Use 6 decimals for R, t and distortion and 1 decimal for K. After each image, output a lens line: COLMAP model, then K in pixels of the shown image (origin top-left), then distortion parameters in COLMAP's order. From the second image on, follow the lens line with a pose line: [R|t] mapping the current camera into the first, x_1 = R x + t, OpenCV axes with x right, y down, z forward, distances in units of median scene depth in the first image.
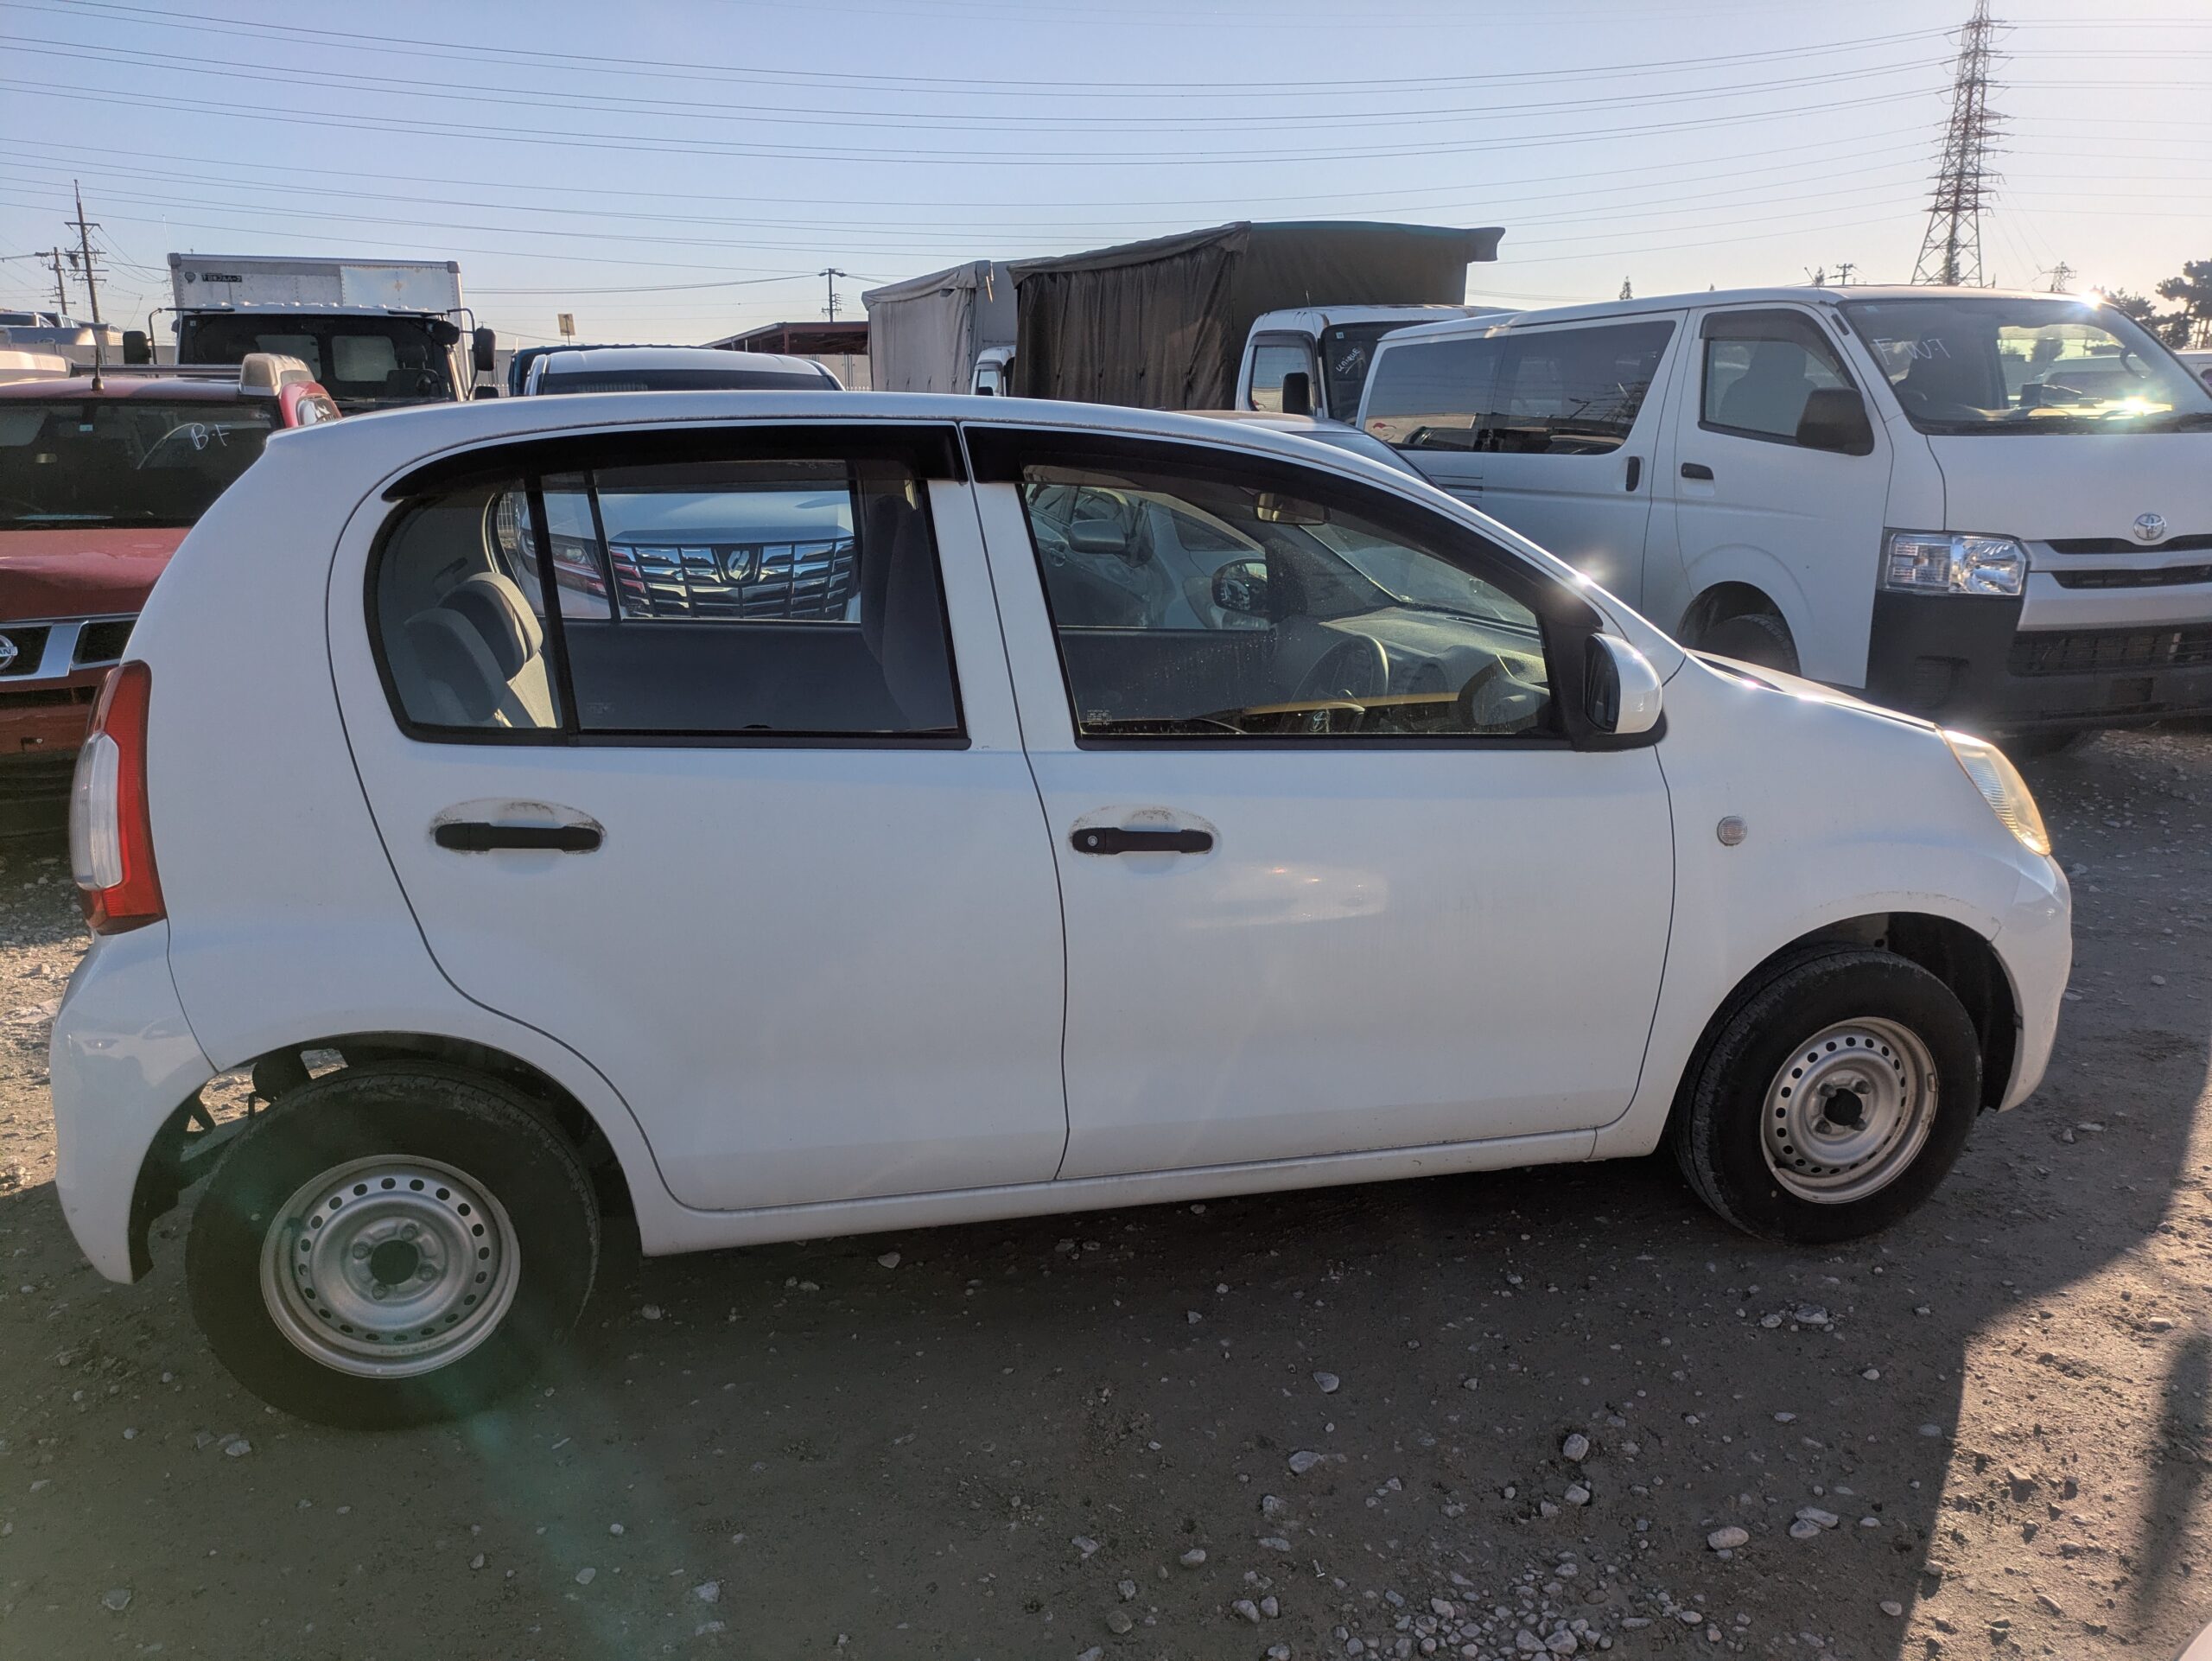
lens RADIAL K [[1638.6, 0, 1102.0], [0, 1638.6, 833.3], [0, 0, 1]] dist [0.011659, 0.000045]
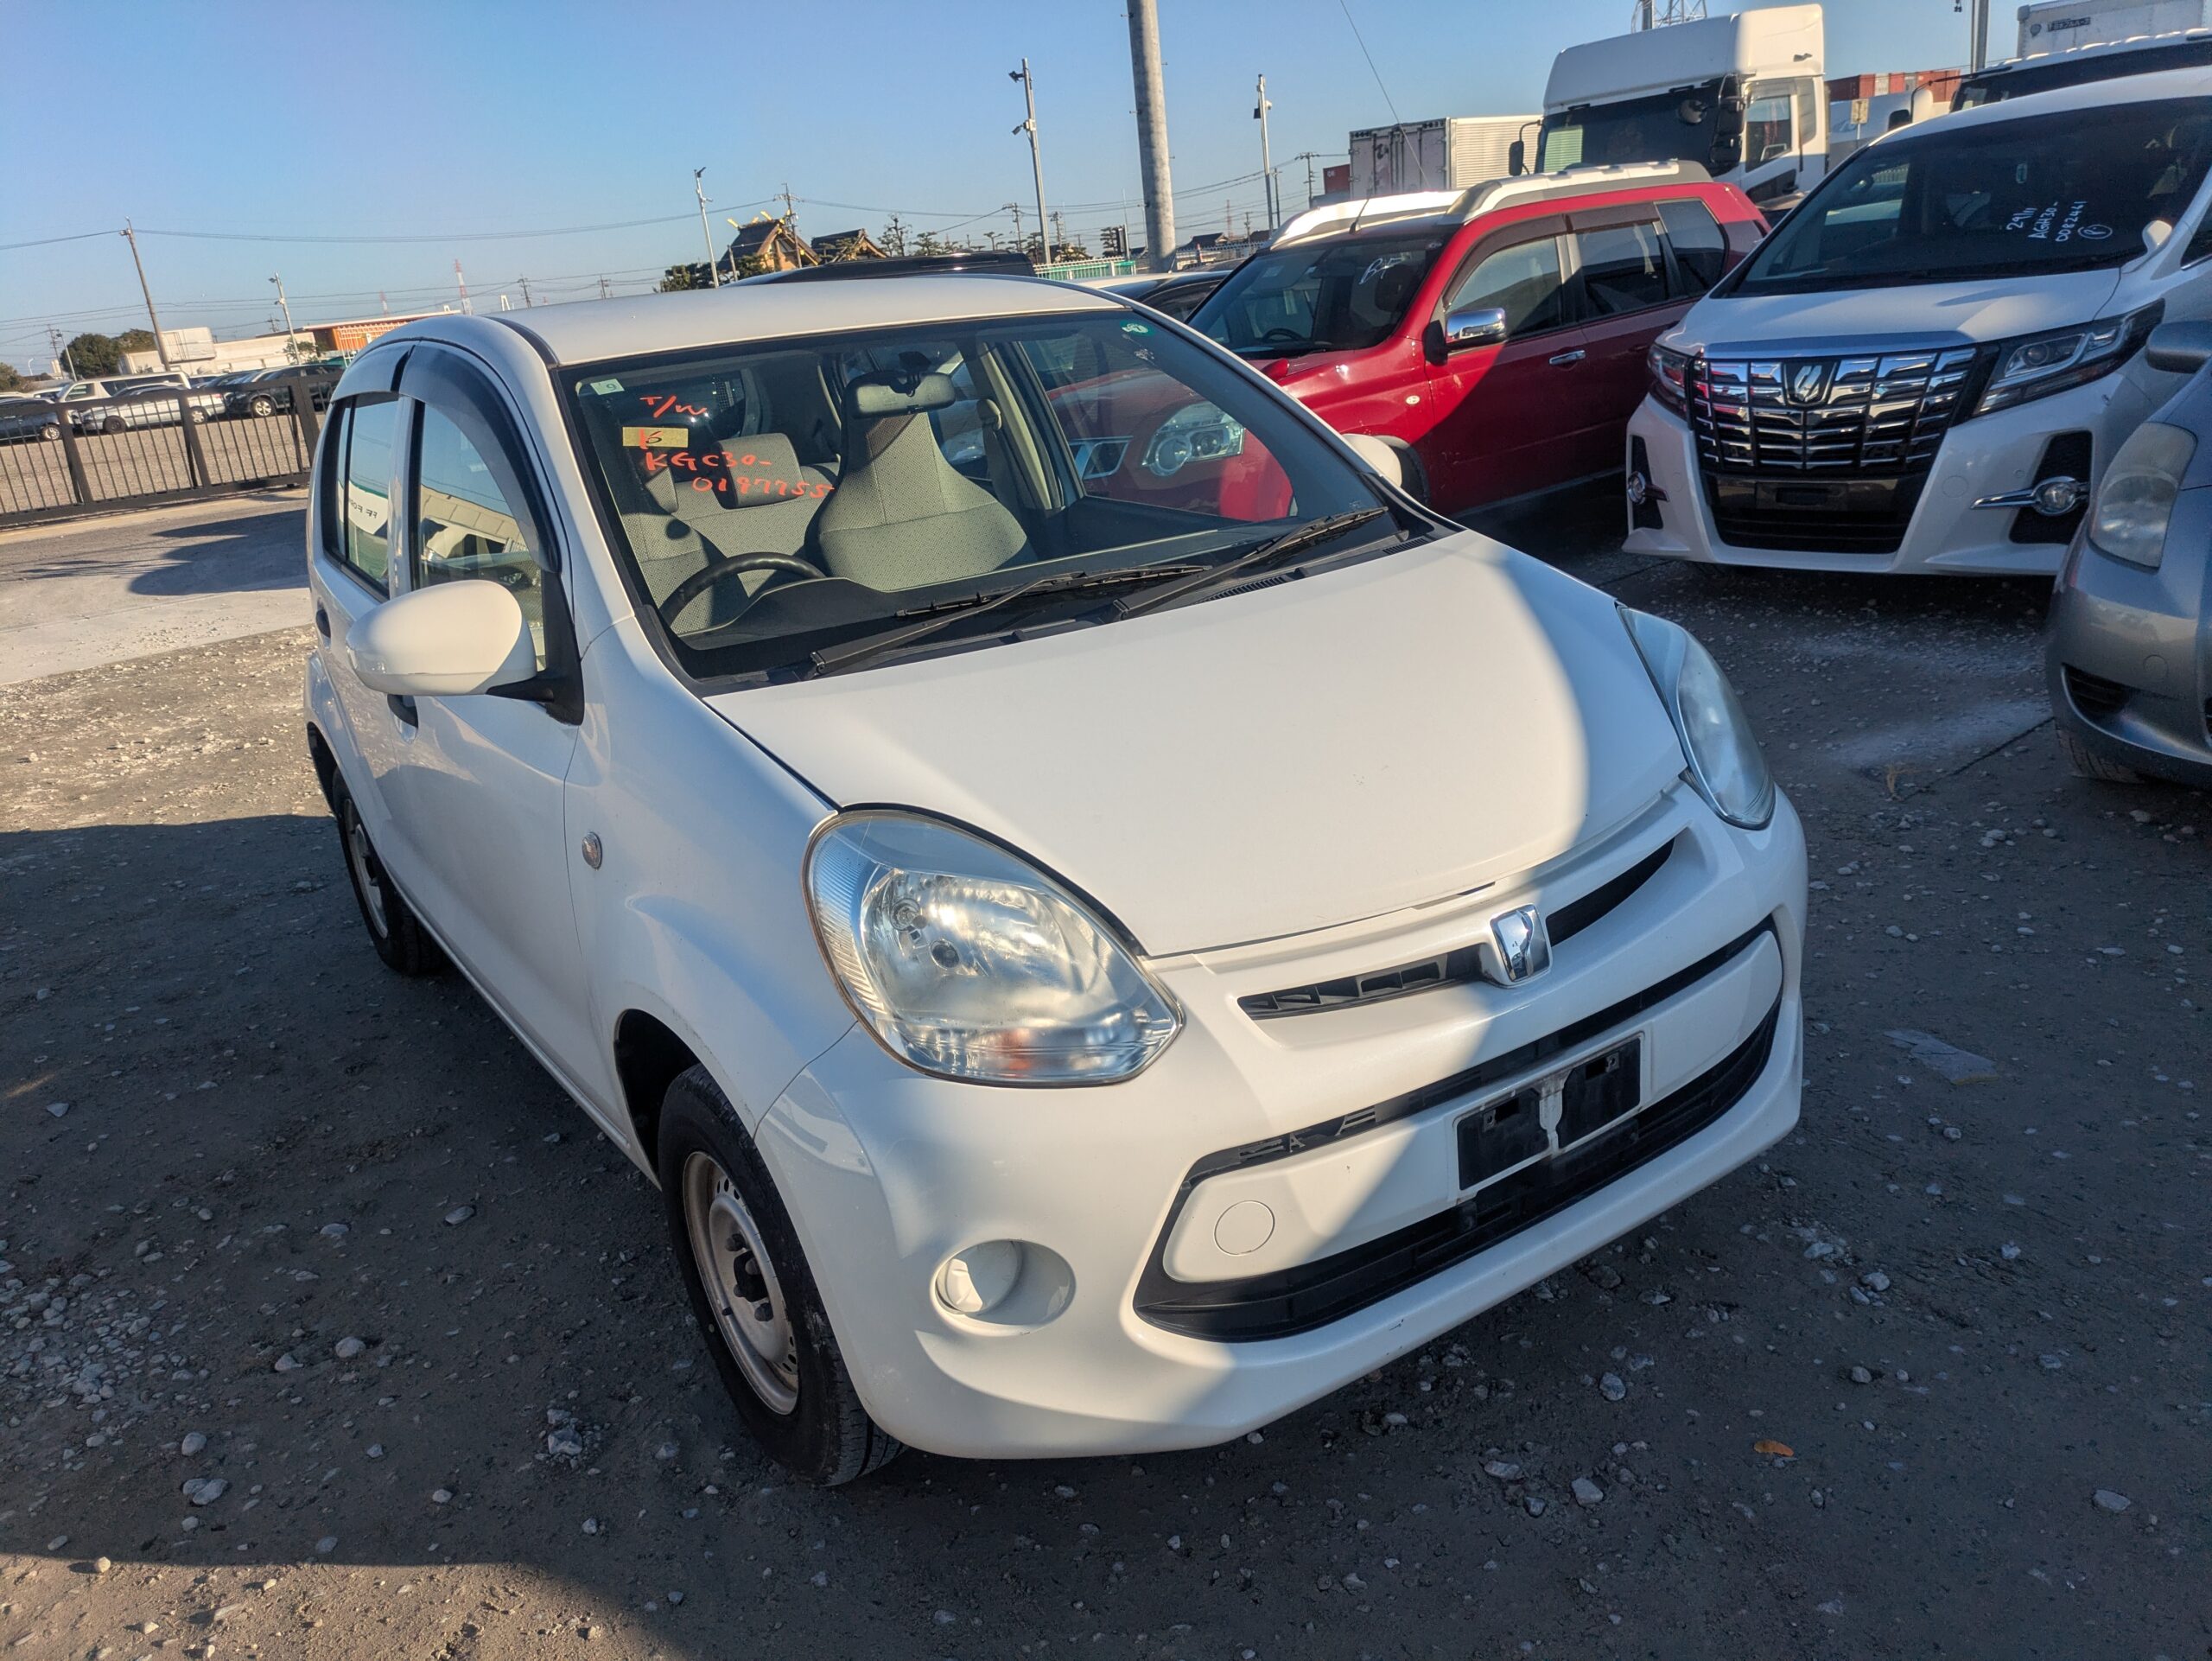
lens RADIAL K [[1638.6, 0, 1105.9], [0, 1638.6, 830.0], [0, 0, 1]] dist [0.011659, 0.000045]
pose [[0.311050, 0.263118, -0.913245, 0.489619], [-0.130018, 0.963659, 0.233359, -0.094088], [0.941458, 0.046152, 0.333957, 0.399987]]
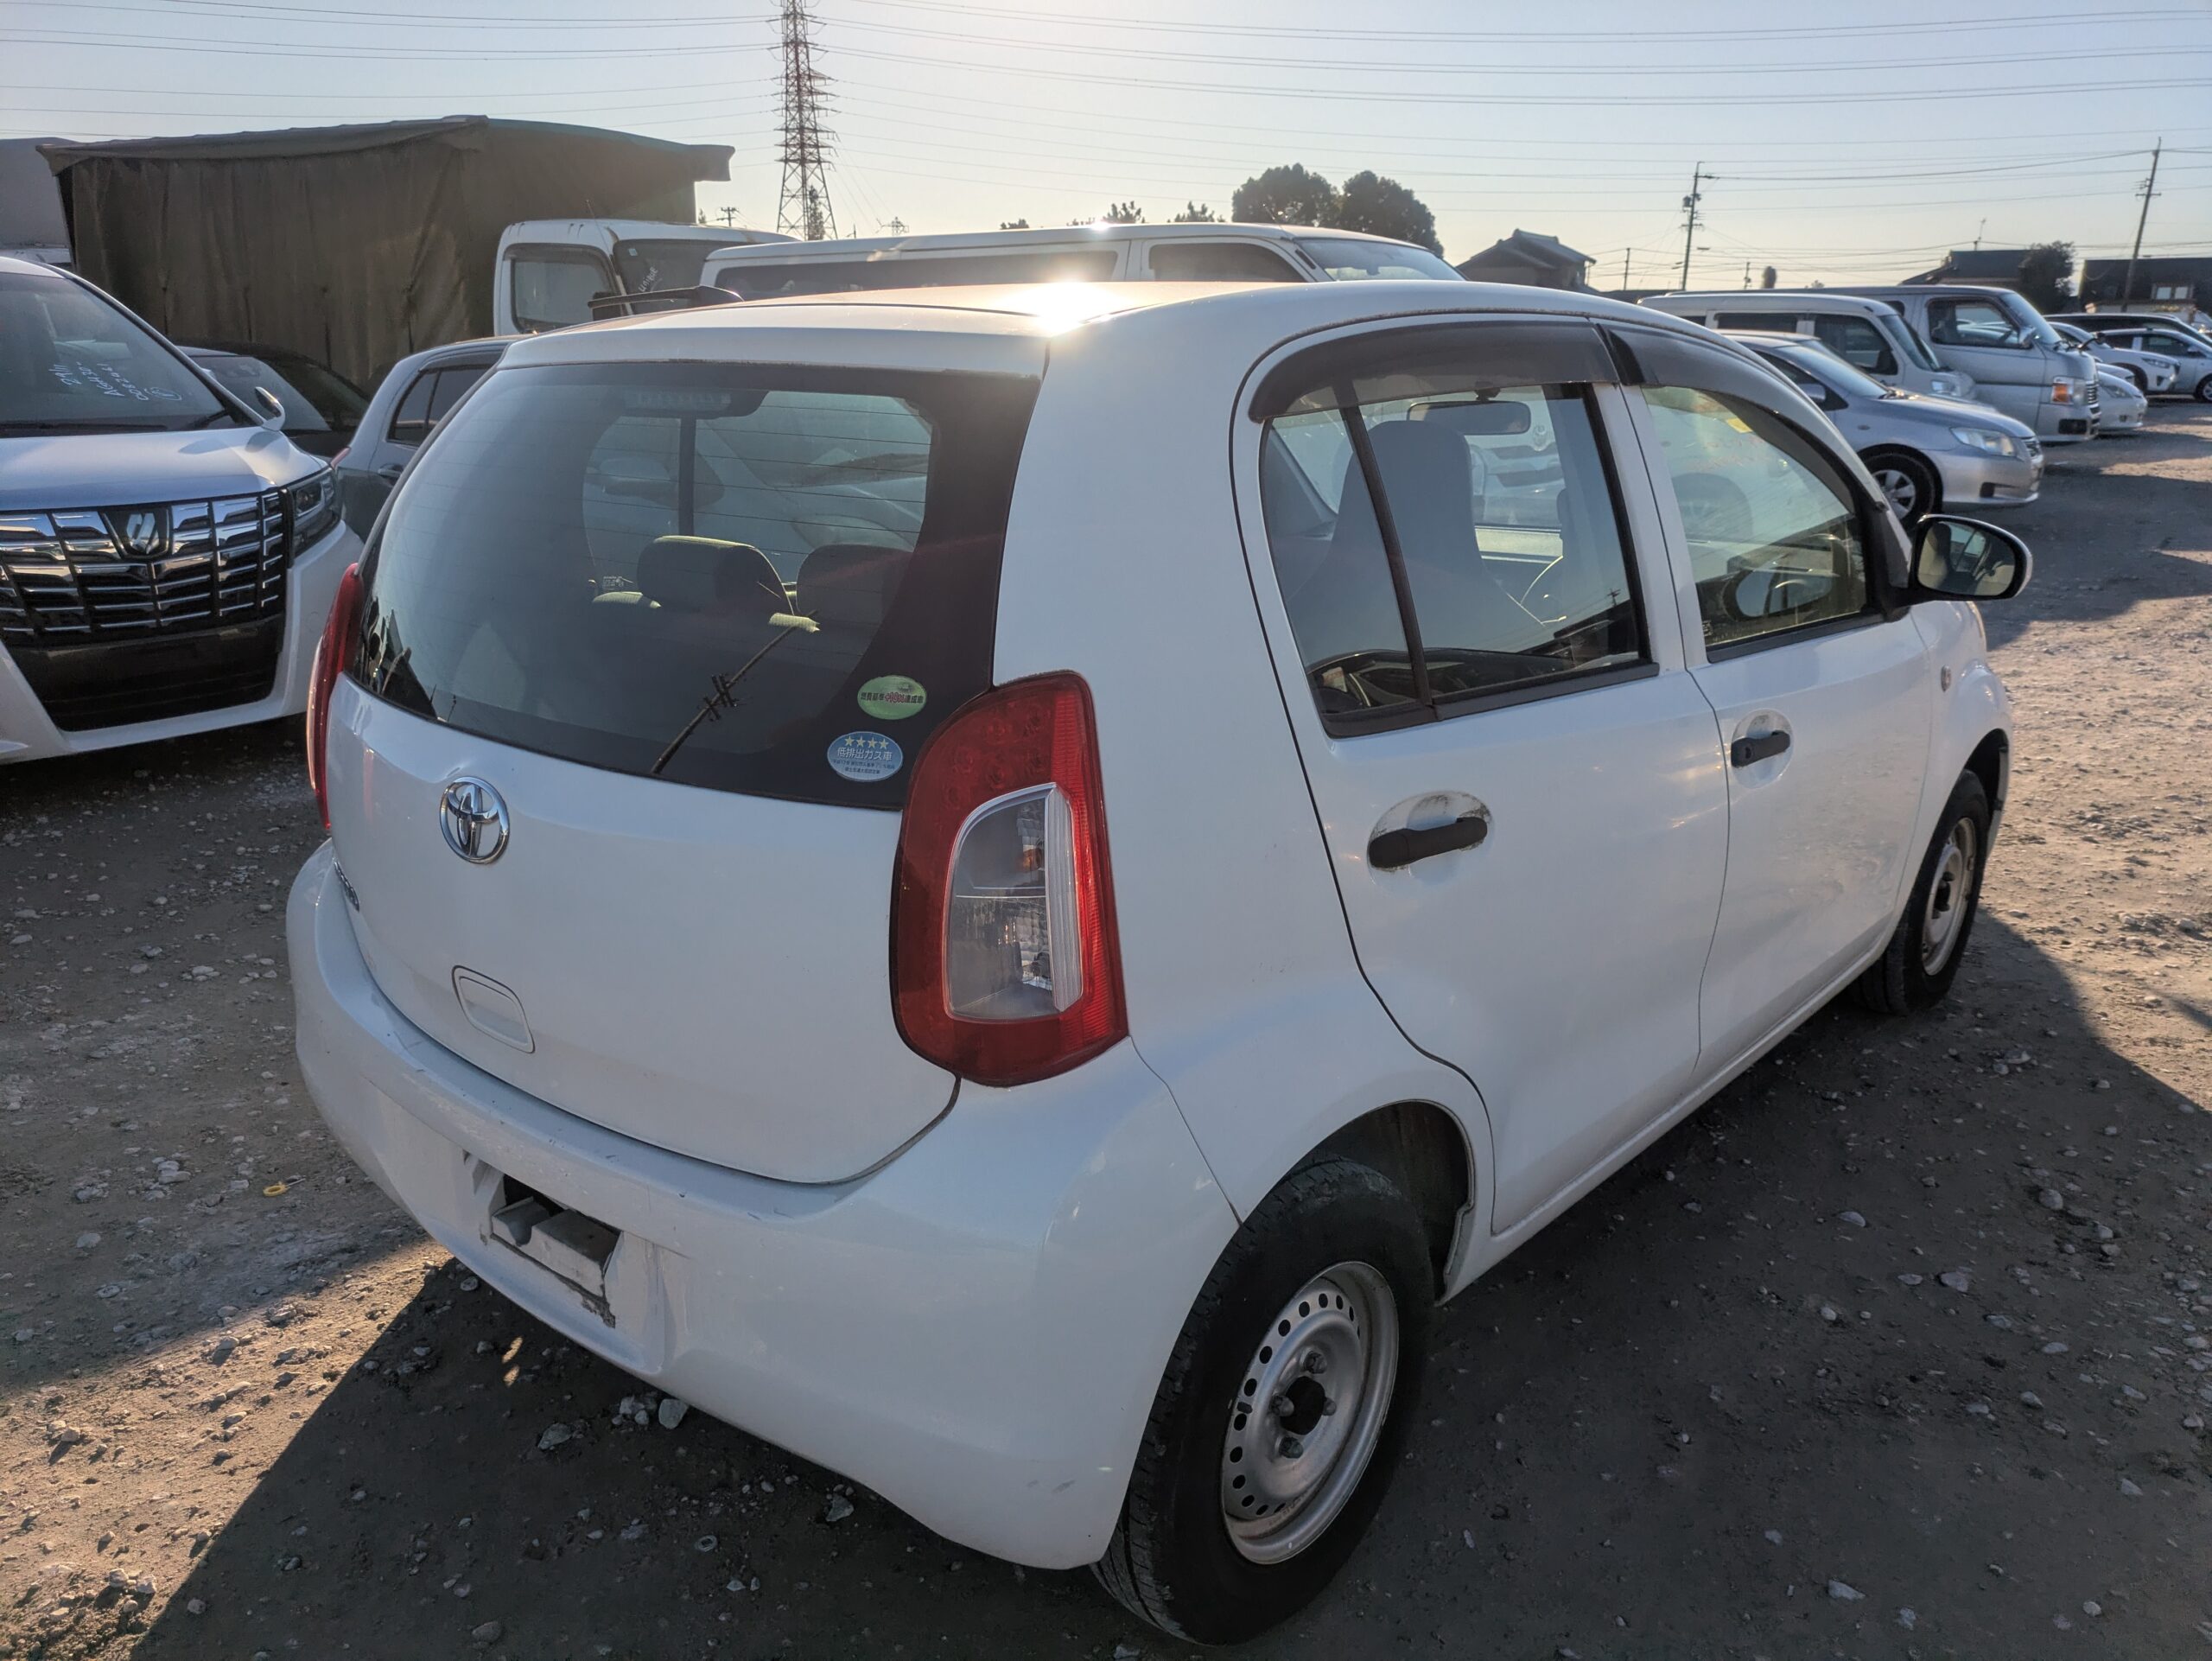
lens RADIAL K [[1638.6, 0, 1142.4], [0, 1638.6, 818.0], [0, 0, 1]] dist [0.011659, 0.000045]
pose [[0.813074, -0.155914, 0.560893, -0.292602], [0.138999, 0.987596, 0.073032, -0.027610], [-0.565322, 0.018584, 0.824661, 0.132271]]
